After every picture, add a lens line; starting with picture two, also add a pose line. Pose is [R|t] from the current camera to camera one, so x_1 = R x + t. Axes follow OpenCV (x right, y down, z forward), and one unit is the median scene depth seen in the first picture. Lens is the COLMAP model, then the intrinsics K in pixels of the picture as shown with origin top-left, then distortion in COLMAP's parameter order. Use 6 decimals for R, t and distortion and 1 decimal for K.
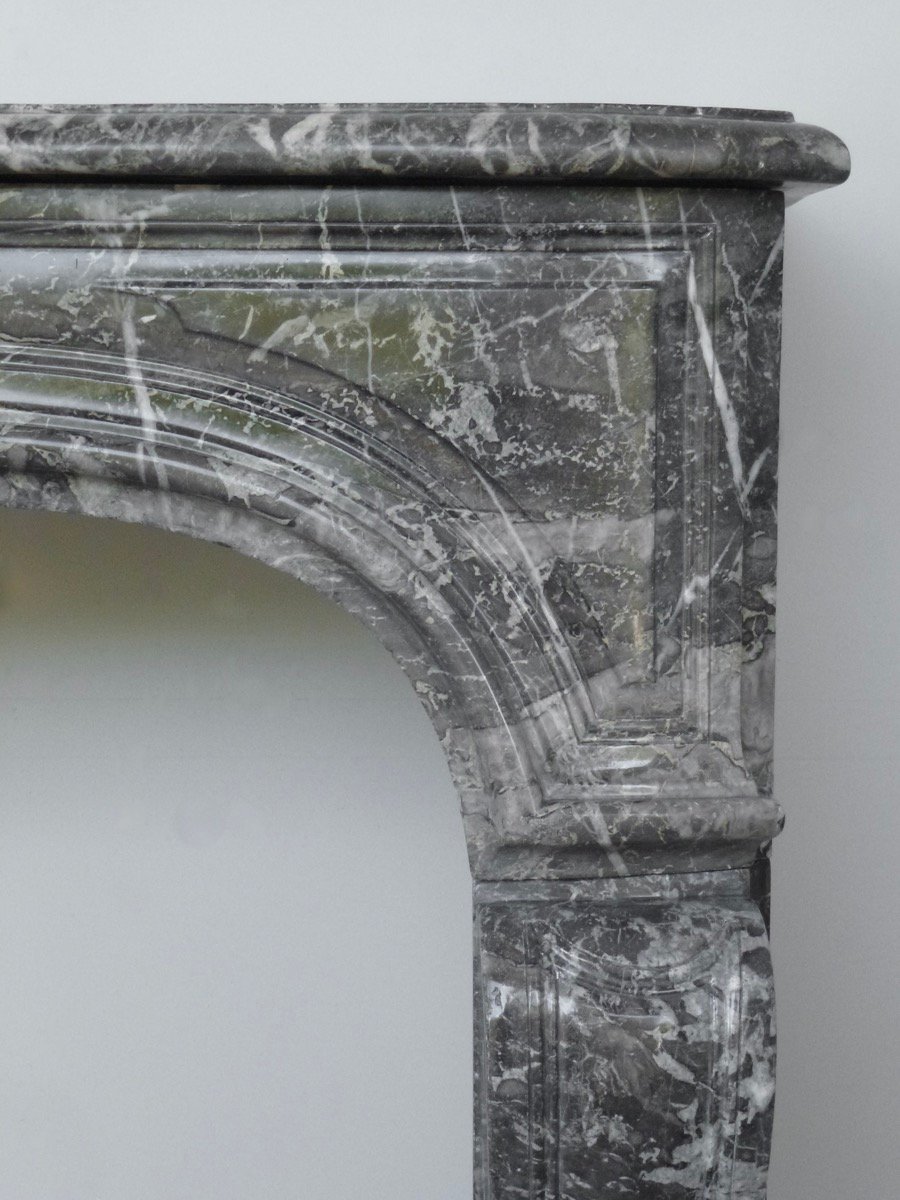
lens RADIAL K [[2655.4, 0, 450.0], [0, 2655.4, 600.0], [0, 0, 1]] dist [0.593742, -6.994176]
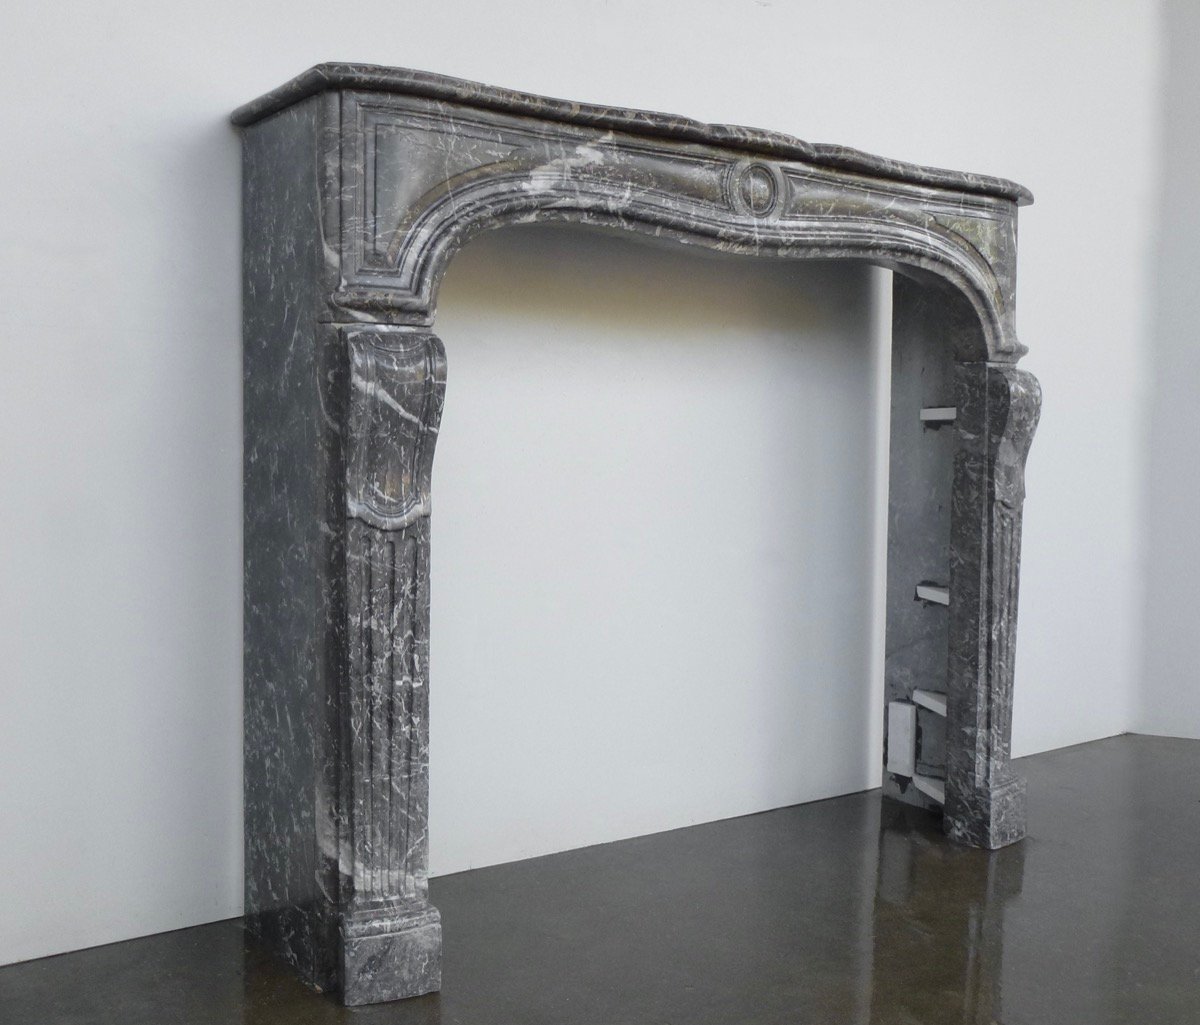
lens RADIAL K [[1386.3, 0, 600.0], [0, 1386.3, 512.5], [0, 0, 1]] dist [-0.003420, -0.031177]
pose [[0.801095, -0.032230, 0.597669, -1.789382], [0.046505, 0.998882, -0.008468, 0.333425], [-0.596728, 0.034578, 0.801698, -0.367193]]
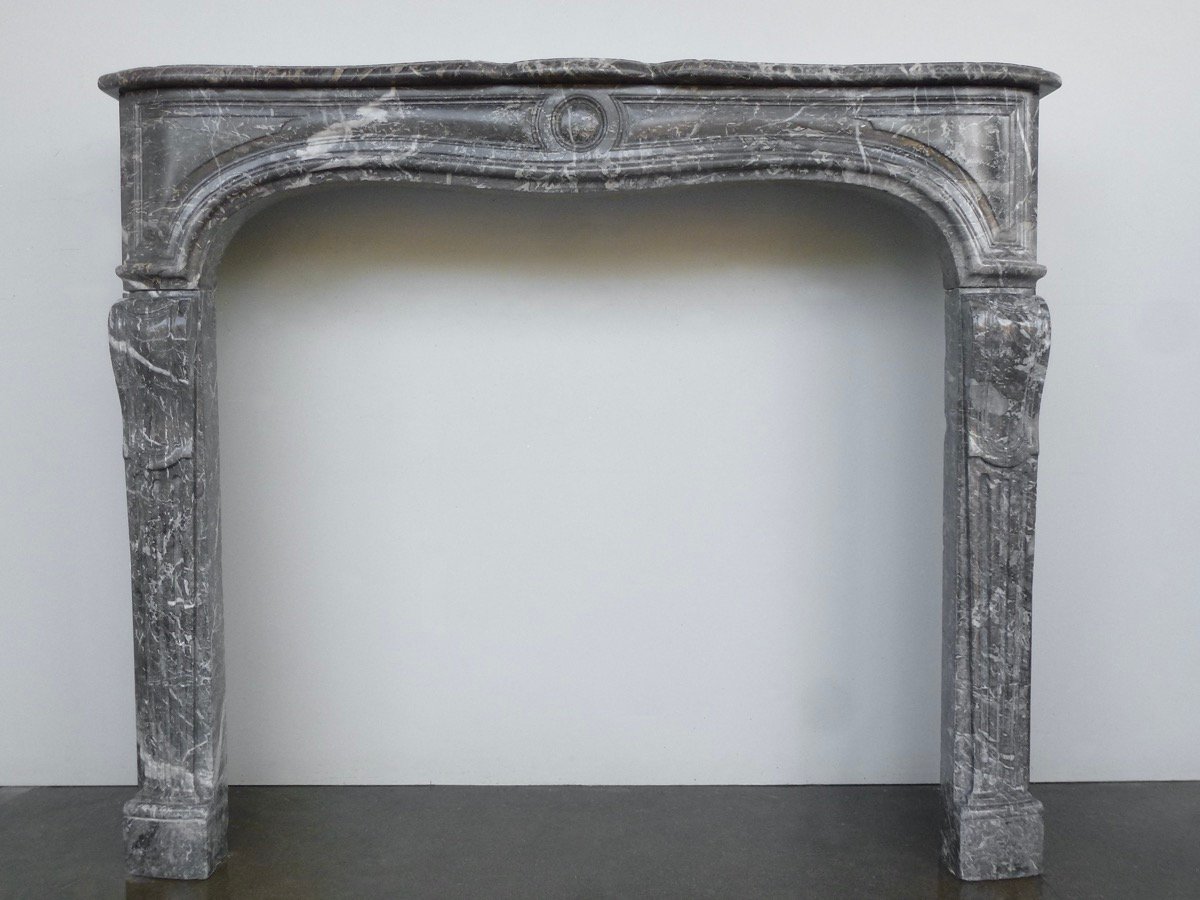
lens RADIAL K [[1181.5, 0, 600.0], [0, 1181.5, 450.0], [0, 0, 1]] dist [-0.015060, -0.027343]
pose [[0.999868, -0.011178, 0.011823, -0.477612], [0.011518, 0.999508, -0.029161, 0.355348], [-0.011491, 0.029293, 0.999505, -0.506764]]
